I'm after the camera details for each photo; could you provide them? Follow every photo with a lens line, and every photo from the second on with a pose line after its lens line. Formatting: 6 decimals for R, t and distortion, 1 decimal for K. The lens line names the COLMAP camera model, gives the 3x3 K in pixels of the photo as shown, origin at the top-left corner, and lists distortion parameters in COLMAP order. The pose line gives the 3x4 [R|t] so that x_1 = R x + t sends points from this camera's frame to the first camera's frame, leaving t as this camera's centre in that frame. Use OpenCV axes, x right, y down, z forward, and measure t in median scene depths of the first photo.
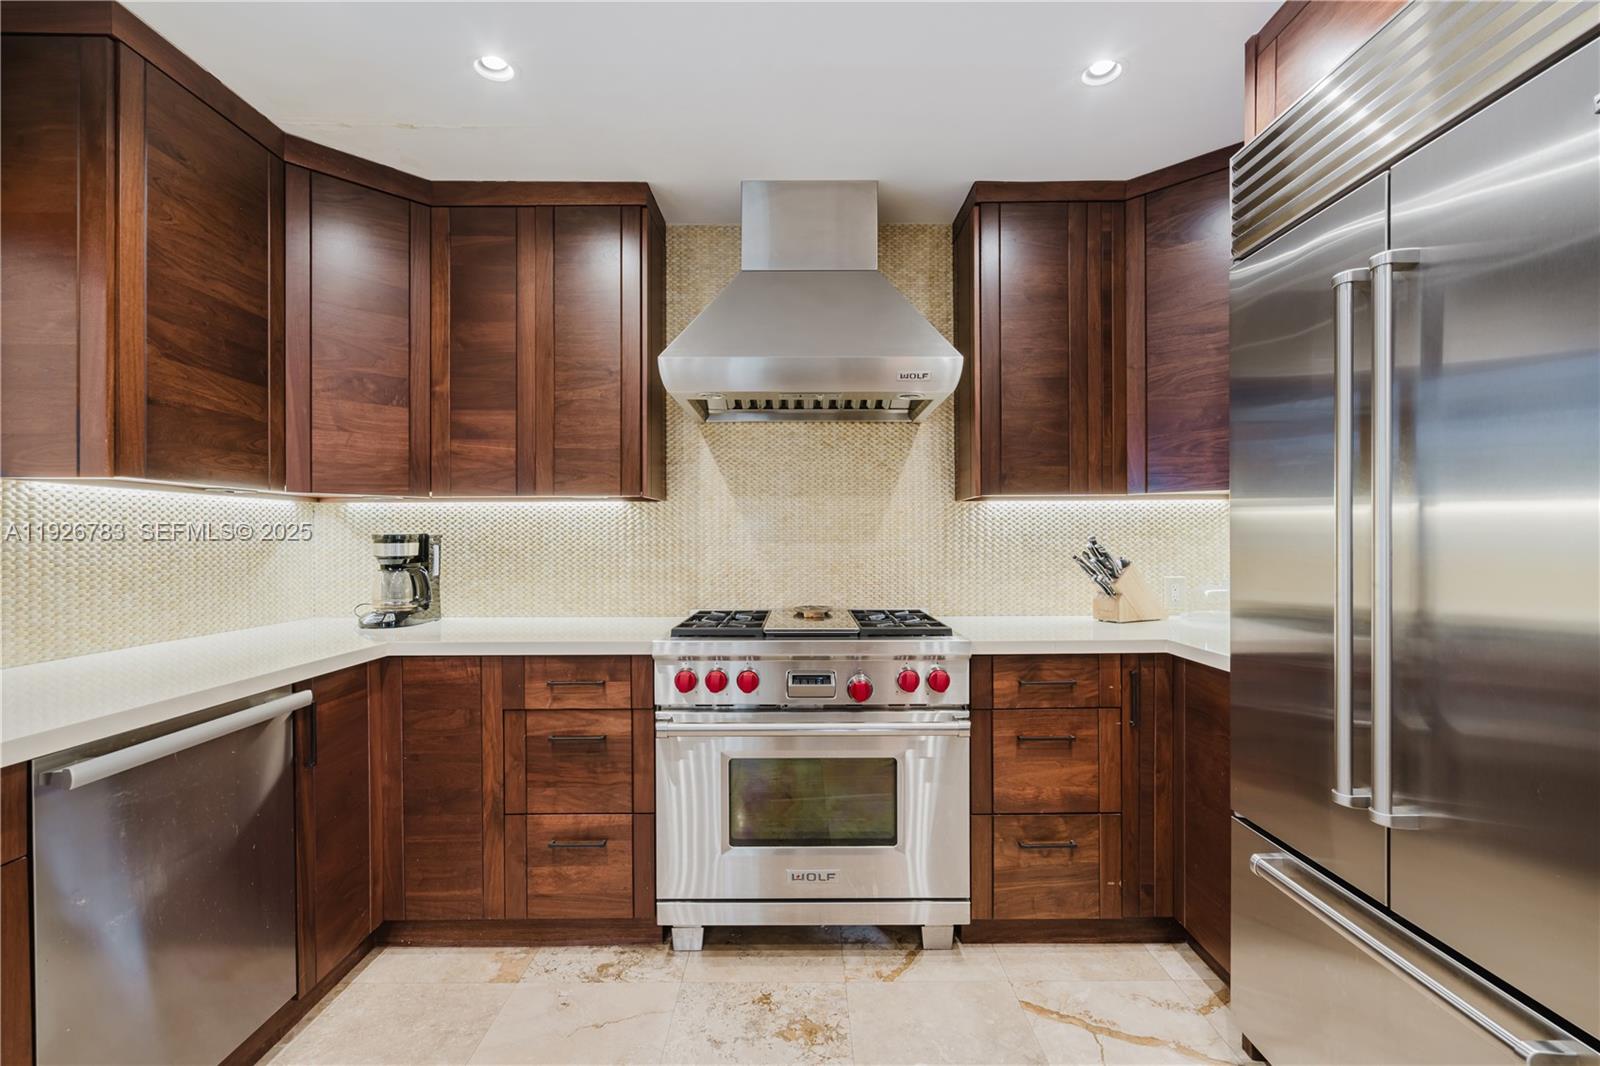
lens RADIAL K [[726.6, 0, 804.8], [0, 726.6, 538.9], [0, 0, 1]] dist [-0.006387, 0.002526]
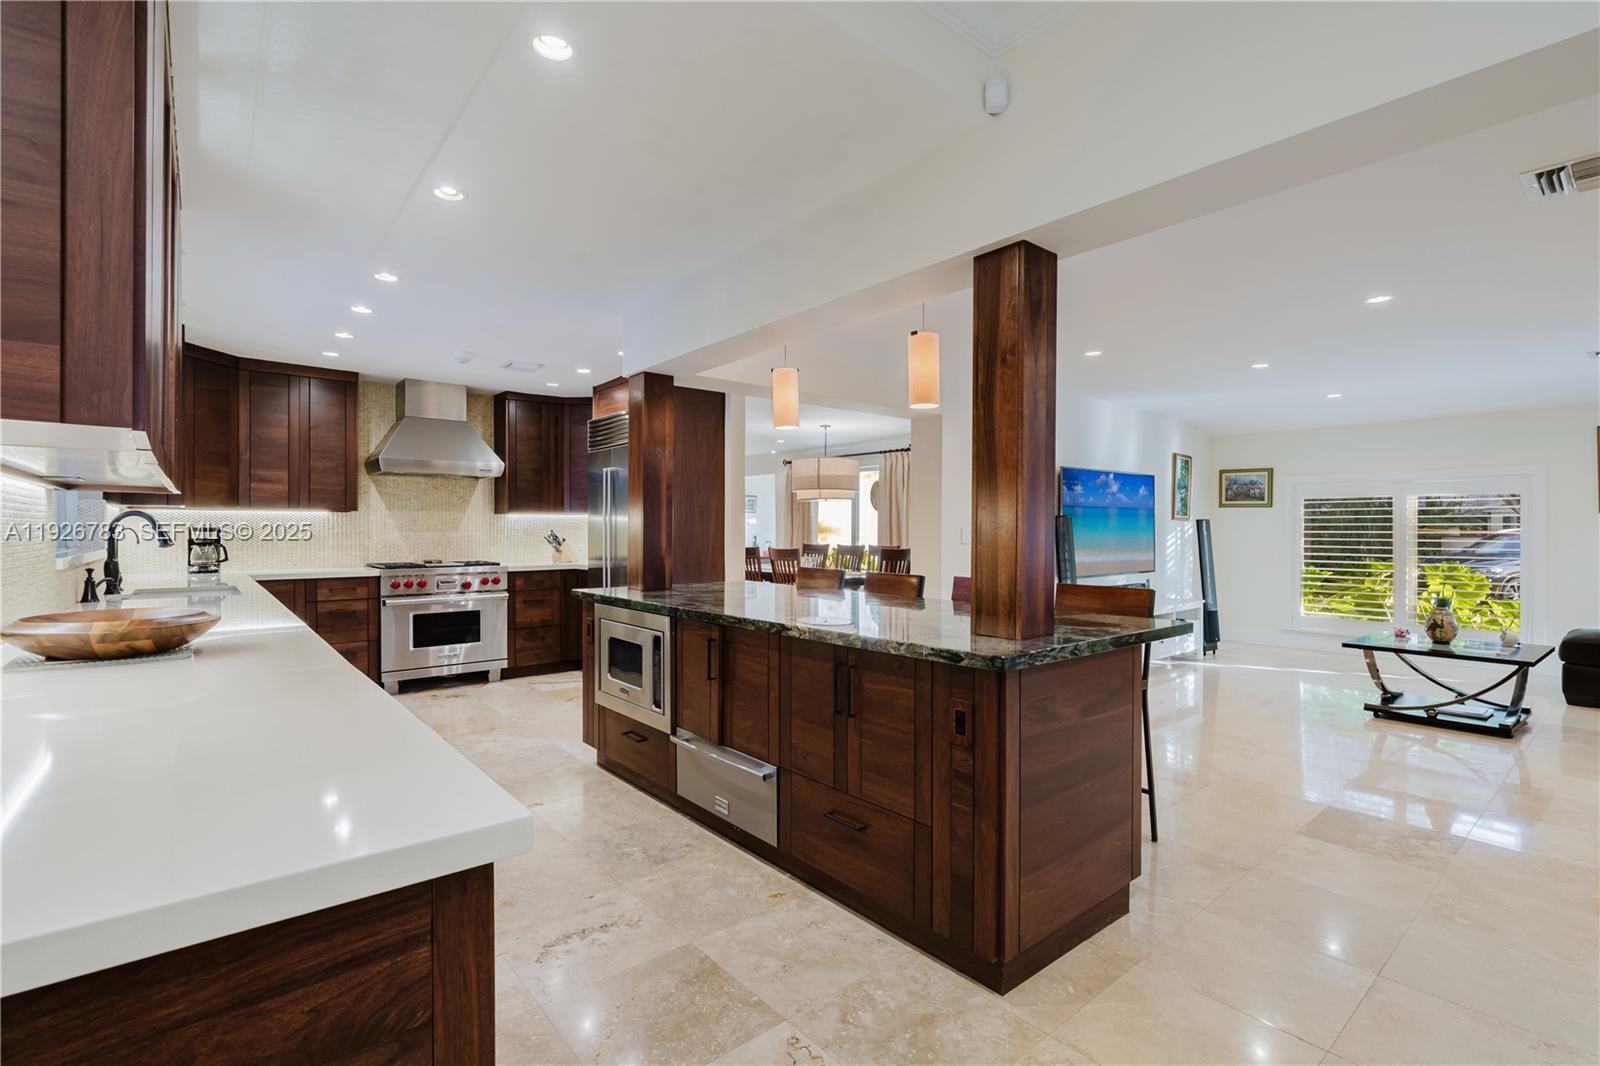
lens RADIAL K [[726.6, 0, 792.7], [0, 726.6, 533.3], [0, 0, 1]] dist [-0.006387, 0.002526]
pose [[0.776303, 0.000118, 0.630360, -0.670646], [-0.001421, 0.999998, 0.001562, 0.005949], [-0.630358, -0.002109, 0.776301, -1.834321]]
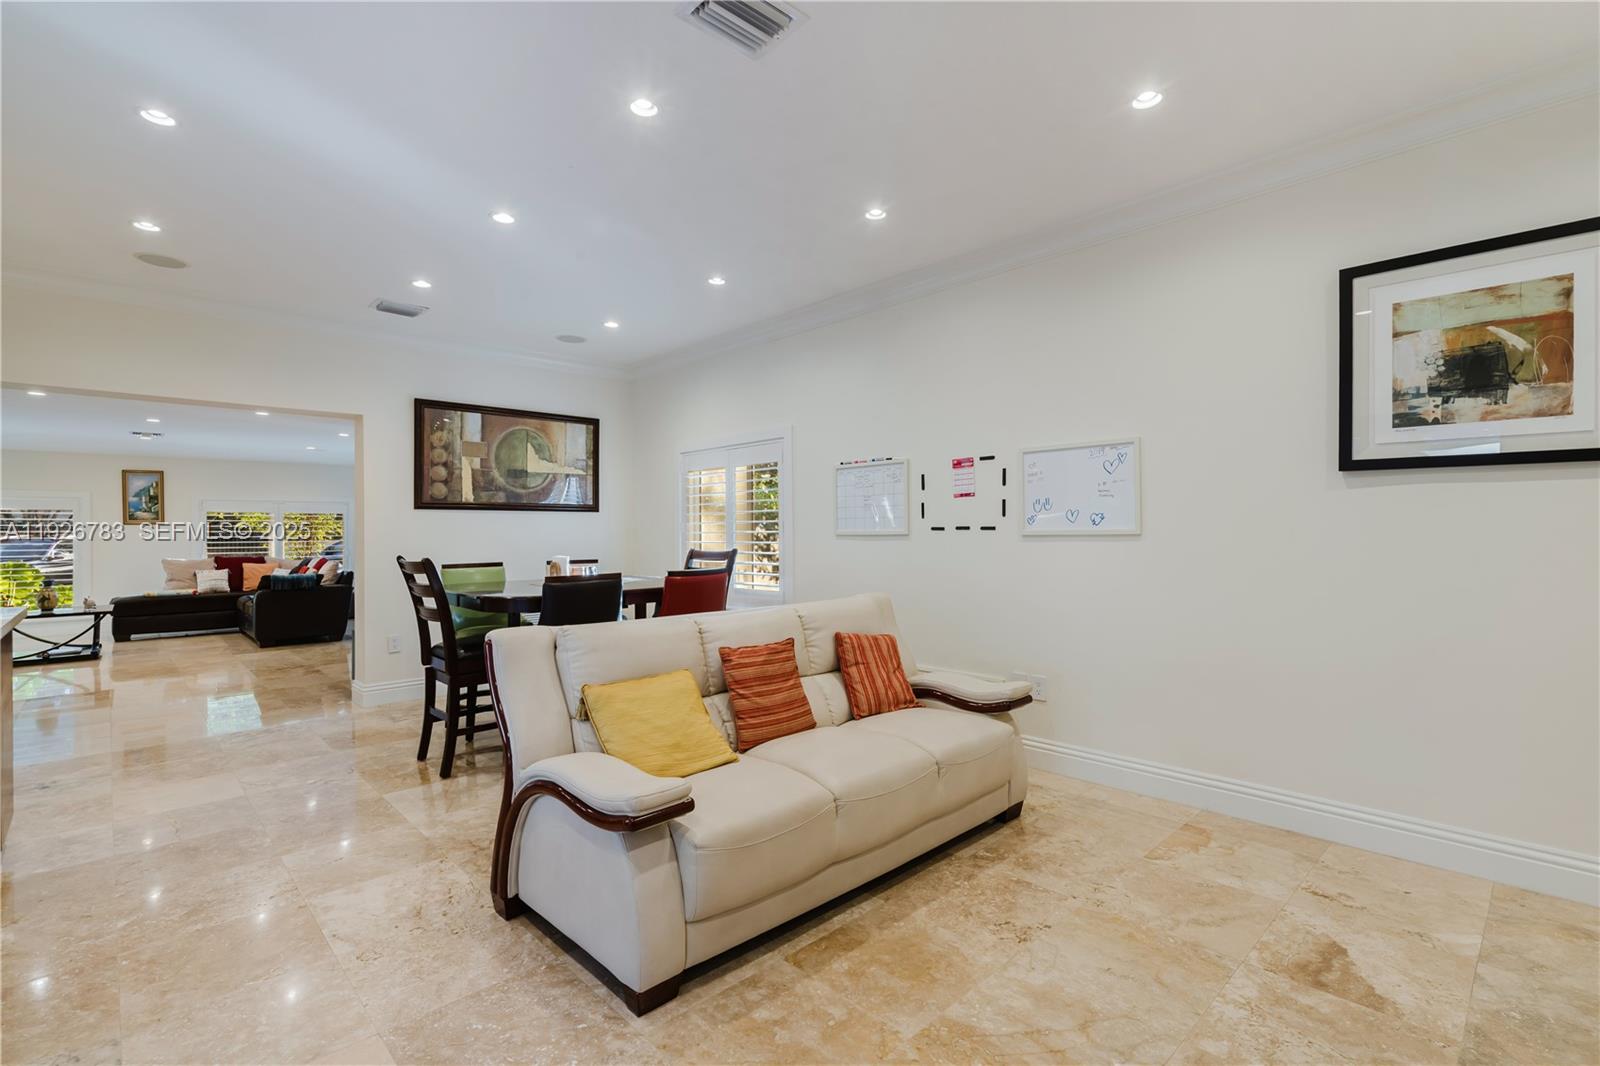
lens RADIAL K [[726.6, 0, 799.2], [0, 726.6, 527.9], [0, 0, 1]] dist [-0.006387, 0.002526]
pose [[-0.684424, 0.012046, 0.728985, -2.535232], [0.011050, 0.999920, -0.006149, 0.021146], [-0.729001, 0.003847, -0.684502, -1.612936]]
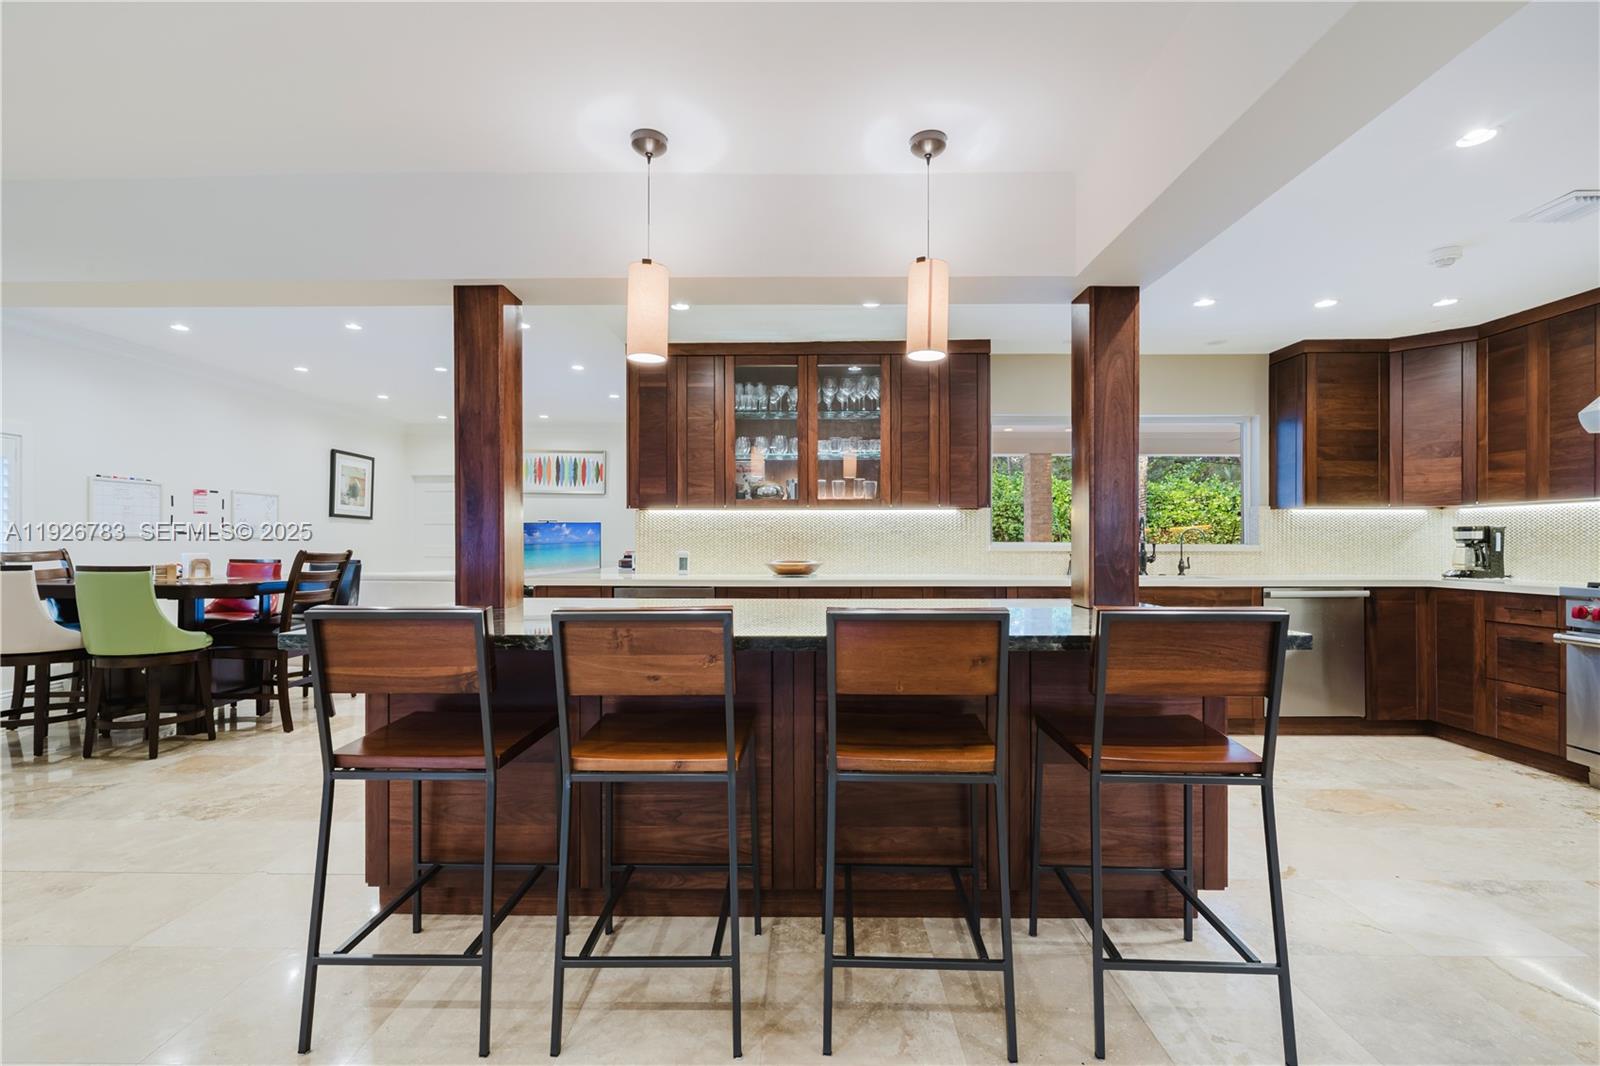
lens RADIAL K [[726.6, 0, 793.9], [0, 726.6, 539.4], [0, 0, 1]] dist [-0.006387, 0.002526]
pose [[-0.020029, -0.001358, -0.999798, 1.440308], [-0.003064, 0.999994, -0.001297, 0.037904], [0.999795, 0.003037, -0.020033, -0.706078]]
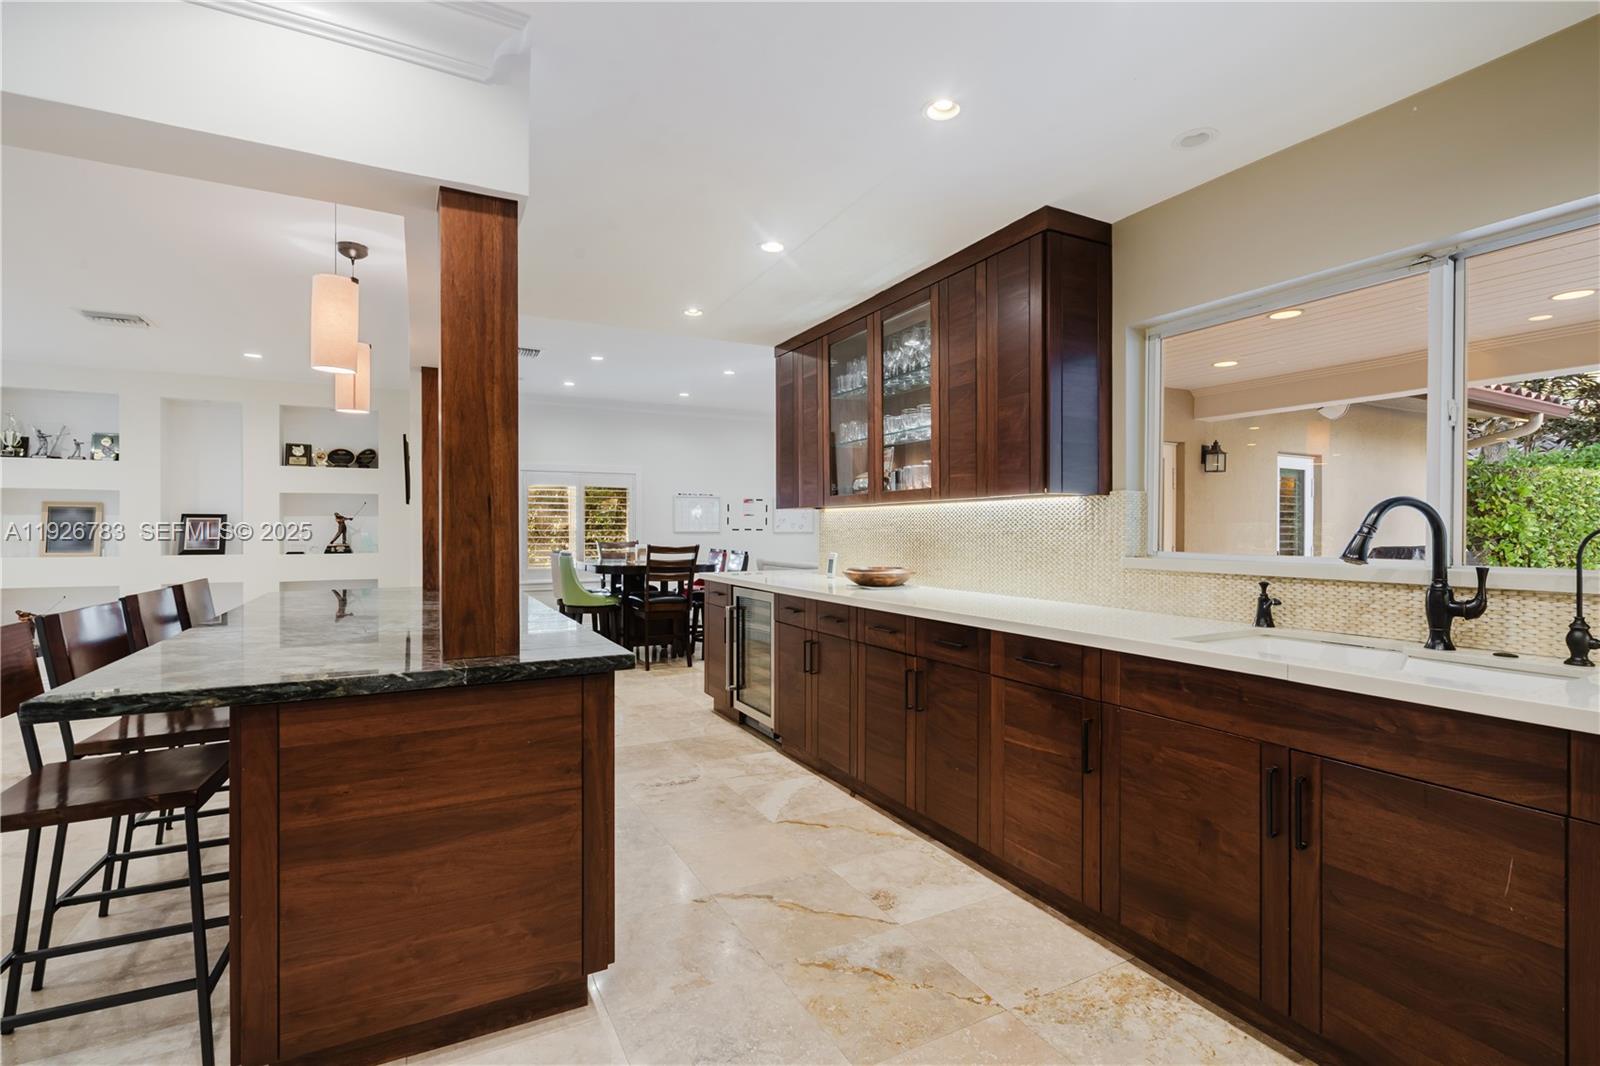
lens RADIAL K [[726.6, 0, 798.9], [0, 726.6, 530.7], [0, 0, 1]] dist [-0.006387, 0.002526]
pose [[-0.885865, 0.001164, -0.463942, 0.254967], [-0.001448, 0.999985, 0.005275, -0.001826], [0.463942, 0.005345, -0.885850, 0.736519]]
